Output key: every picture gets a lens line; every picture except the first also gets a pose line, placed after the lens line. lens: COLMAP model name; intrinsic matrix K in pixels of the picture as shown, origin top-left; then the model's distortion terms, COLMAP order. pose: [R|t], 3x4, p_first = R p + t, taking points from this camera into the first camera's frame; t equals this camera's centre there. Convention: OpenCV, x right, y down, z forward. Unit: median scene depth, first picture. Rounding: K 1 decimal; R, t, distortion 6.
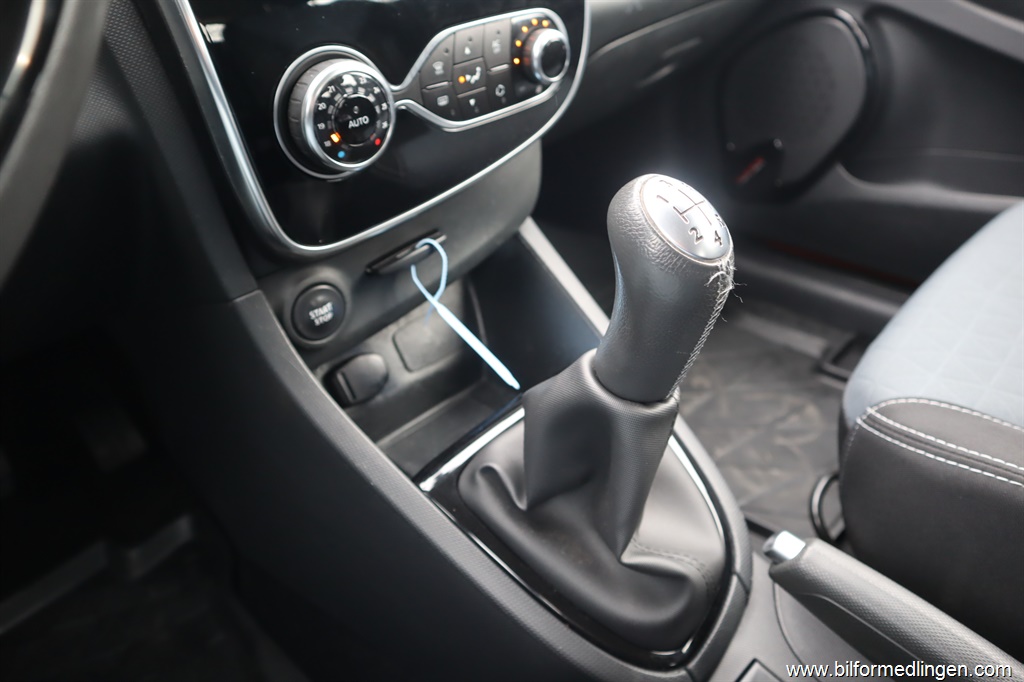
lens RADIAL K [[708.9, 0, 512.7], [0, 708.9, 338.4], [0, 0, 1]] dist [-0.120788, 0.074128]
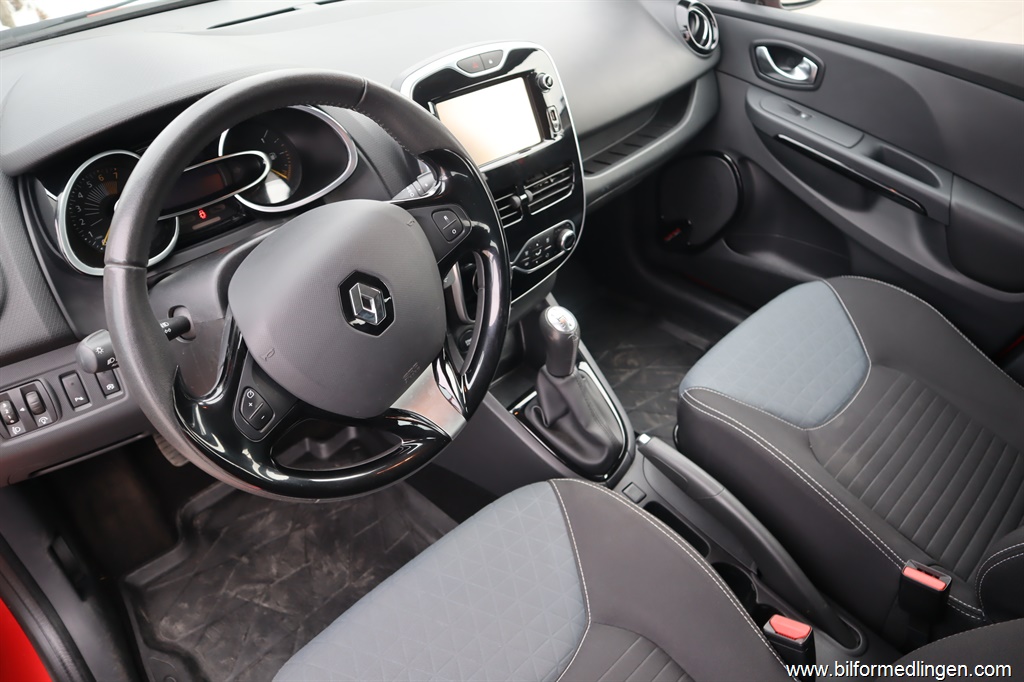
lens RADIAL K [[708.9, 0, 512.7], [0, 708.9, 338.4], [0, 0, 1]] dist [-0.120788, 0.074128]
pose [[0.997109, 0.050008, 0.057211, -0.263241], [-0.054572, 0.995202, 0.081207, -0.256018], [-0.052875, -0.084094, 0.995054, -1.469338]]
